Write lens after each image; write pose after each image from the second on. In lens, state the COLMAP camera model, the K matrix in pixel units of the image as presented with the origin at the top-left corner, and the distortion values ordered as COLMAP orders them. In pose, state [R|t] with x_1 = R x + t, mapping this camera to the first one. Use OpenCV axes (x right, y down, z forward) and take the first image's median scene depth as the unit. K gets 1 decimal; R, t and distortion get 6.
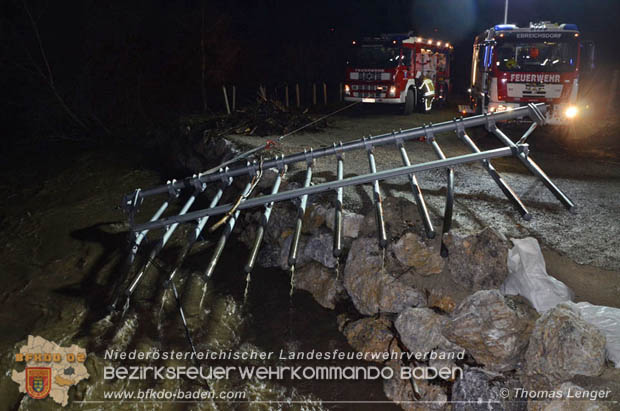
lens RADIAL K [[492.9, 0, 310.0], [0, 492.9, 205.5], [0, 0, 1]] dist [-0.173675, 0.170458]
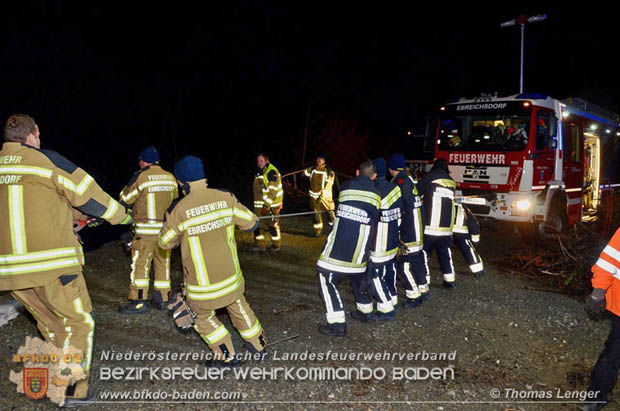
lens RADIAL K [[492.9, 0, 310.0], [0, 492.9, 205.5], [0, 0, 1]] dist [-0.173675, 0.170458]
pose [[0.876704, 0.073365, -0.475402, 0.424728], [-0.171947, 0.970800, -0.167277, -0.009883], [0.449248, 0.228397, 0.863719, 0.145328]]
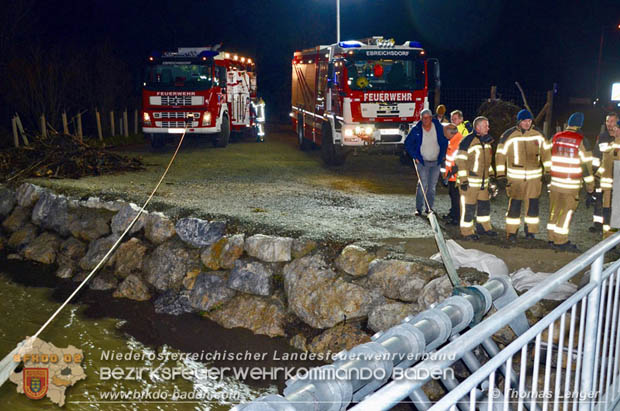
lens RADIAL K [[690.5, 0, 310.0], [0, 690.5, 205.5], [0, 0, 1]] dist [-0.001109, 0.004123]
pose [[0.908006, -0.071278, 0.412849, -0.174732], [0.116998, 0.989357, -0.086509, 0.033064], [-0.402289, 0.126853, 0.906682, -0.112359]]
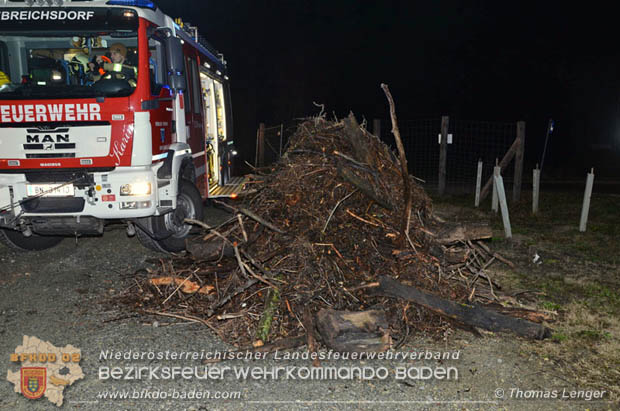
lens RADIAL K [[546.2, 0, 310.0], [0, 546.2, 205.5], [0, 0, 1]] dist [-0.134668, 0.174315]
pose [[0.951770, -0.047792, 0.303067, 0.378419], [0.093914, 0.985760, -0.139486, -0.067708], [-0.292085, 0.161221, 0.942706, 0.341373]]
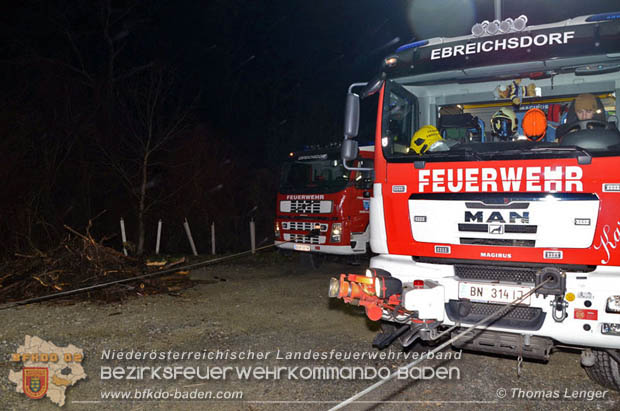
lens RADIAL K [[492.9, 0, 310.0], [0, 492.9, 205.5], [0, 0, 1]] dist [-0.173675, 0.170458]
pose [[0.969450, 0.016655, -0.244721, 0.300265], [-0.086419, 0.956913, -0.277217, -0.111243], [0.229560, 0.289897, 0.929119, 0.484744]]
